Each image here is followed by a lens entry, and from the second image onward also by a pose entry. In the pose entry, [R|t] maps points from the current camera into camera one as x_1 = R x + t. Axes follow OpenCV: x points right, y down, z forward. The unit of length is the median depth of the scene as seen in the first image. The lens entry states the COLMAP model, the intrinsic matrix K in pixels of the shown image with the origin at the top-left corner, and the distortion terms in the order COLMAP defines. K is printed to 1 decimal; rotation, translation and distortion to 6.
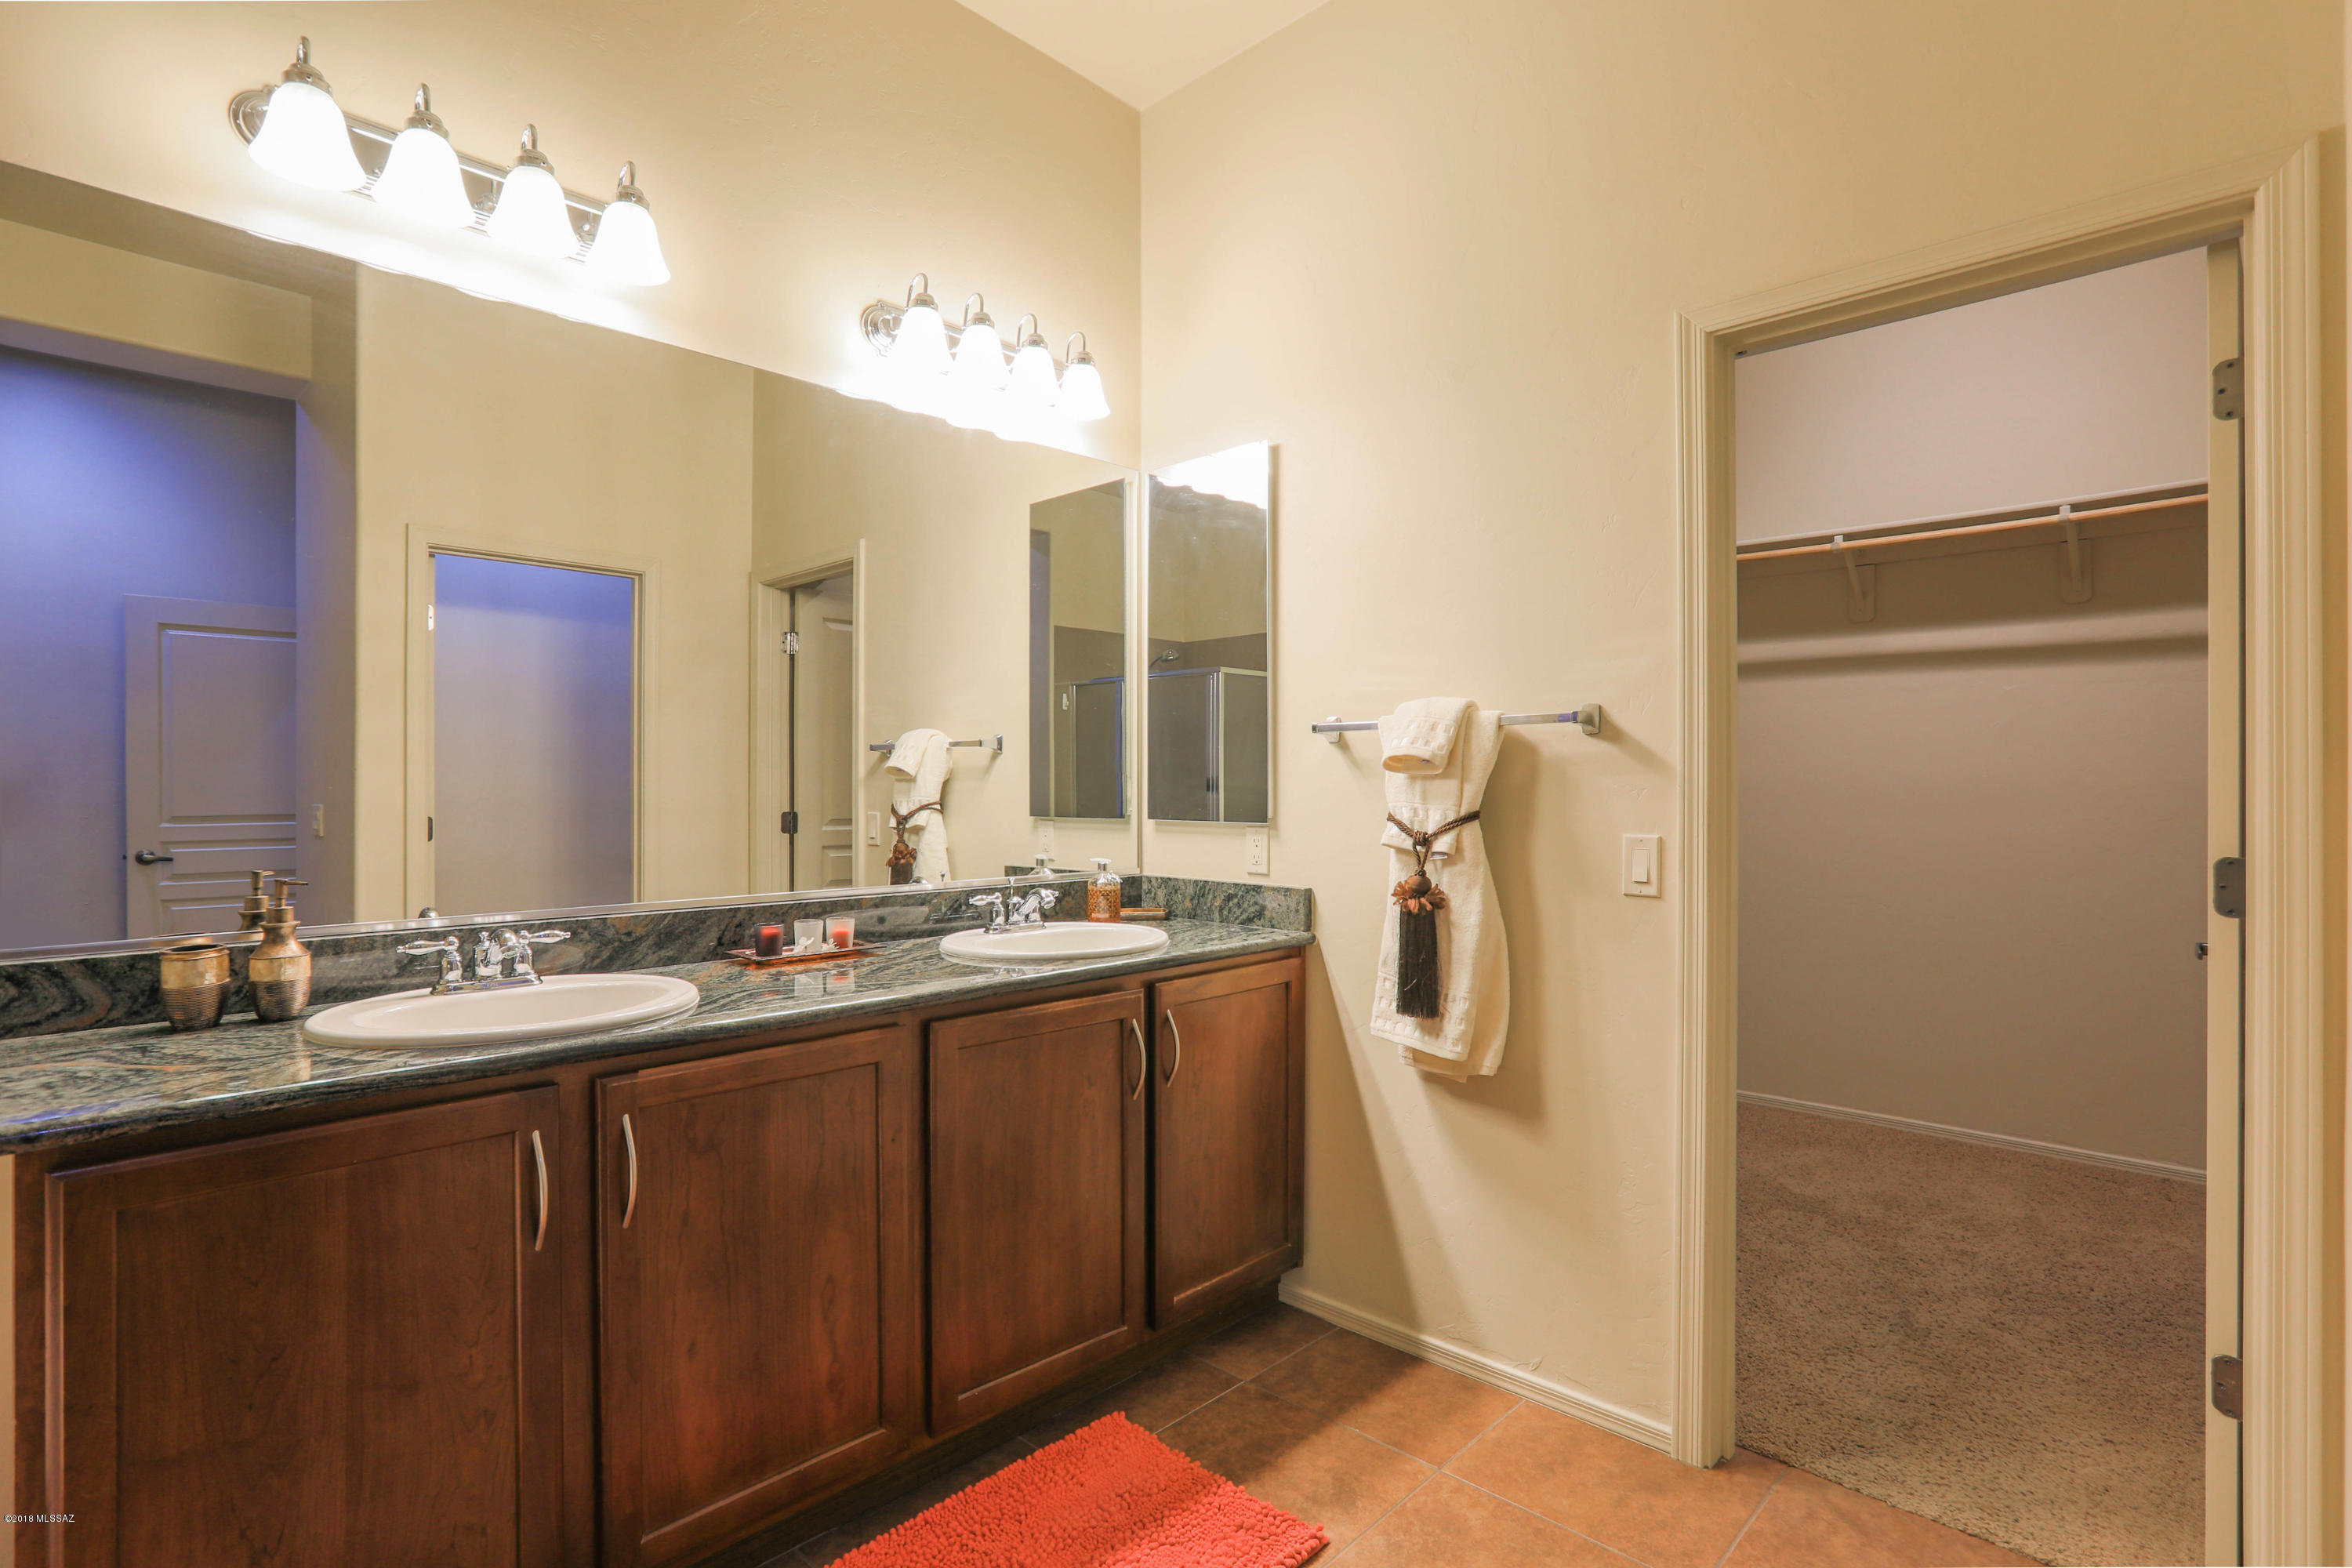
lens RADIAL K [[1143.9, 0, 1178.1], [0, 1143.9, 780.9], [0, 0, 1]] dist [-0.003585, -0.000298]
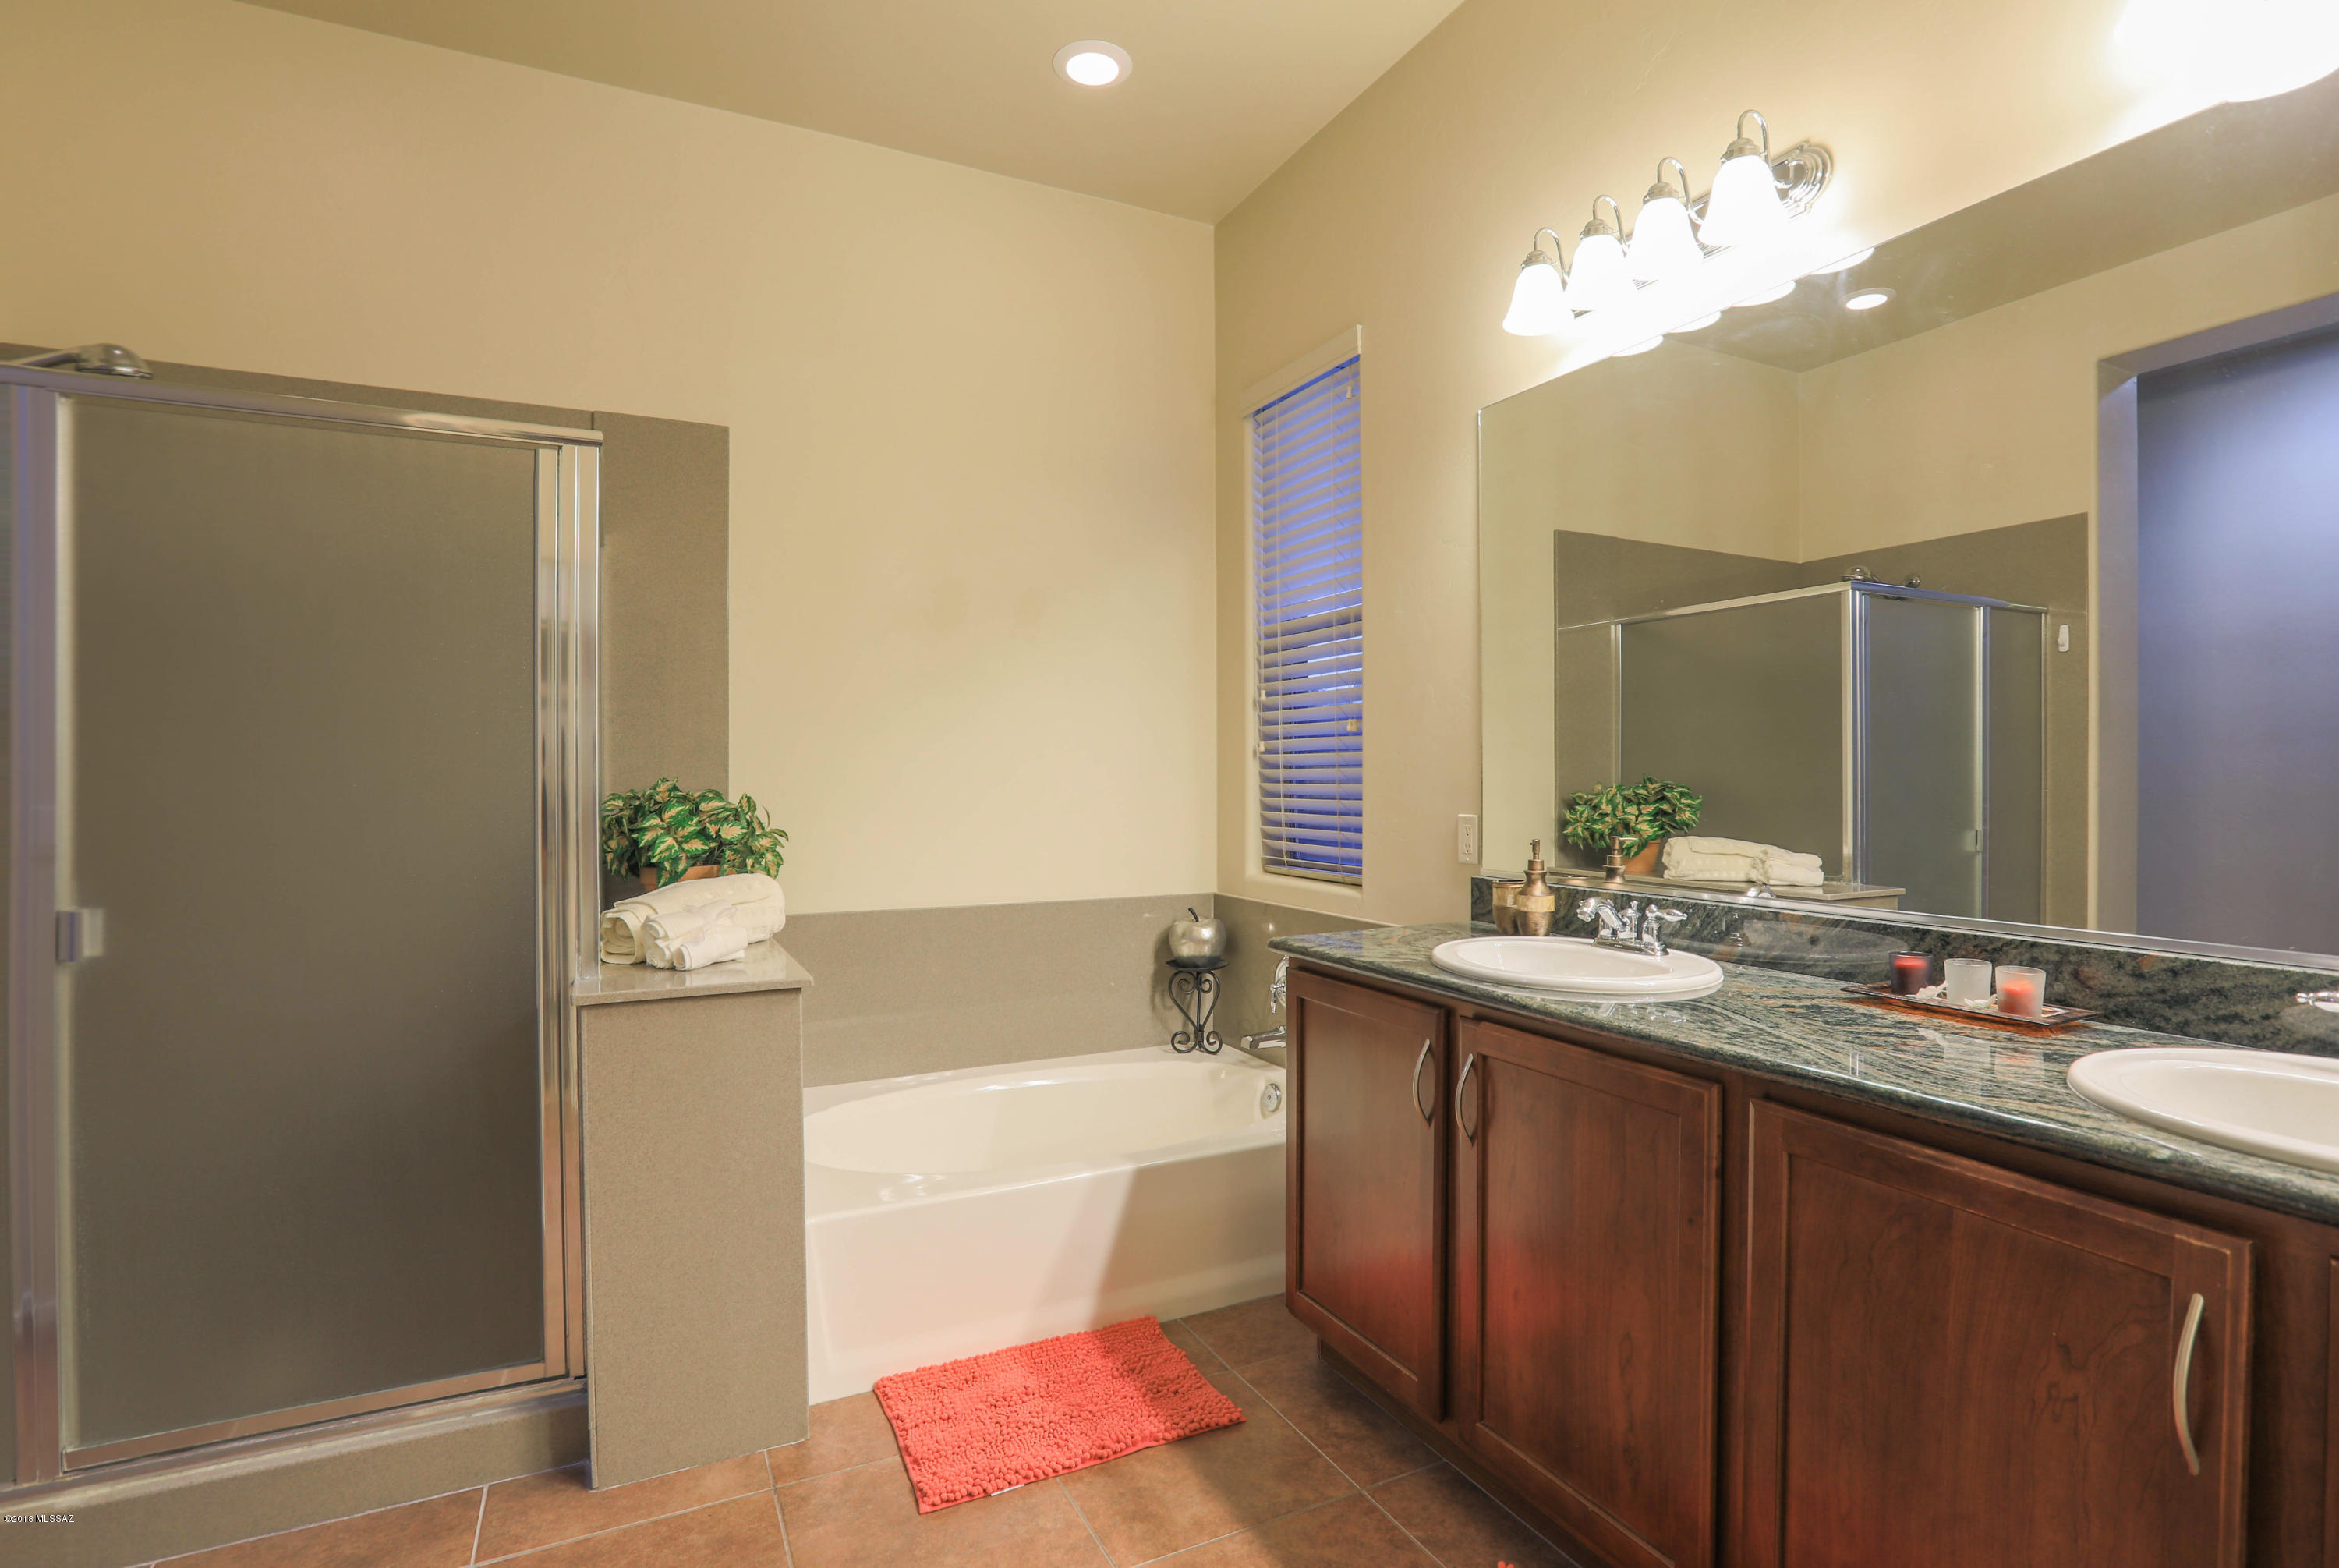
lens RADIAL K [[1137.6, 0, 1165.5], [0, 1137.6, 789.8], [0, 0, 1]] dist [-0.003585, -0.000298]
pose [[-0.331770, 0.015146, -0.943239, 0.528688], [0.006349, 0.999884, 0.013823, 0.001846], [0.943339, -0.001402, -0.331828, 0.791100]]
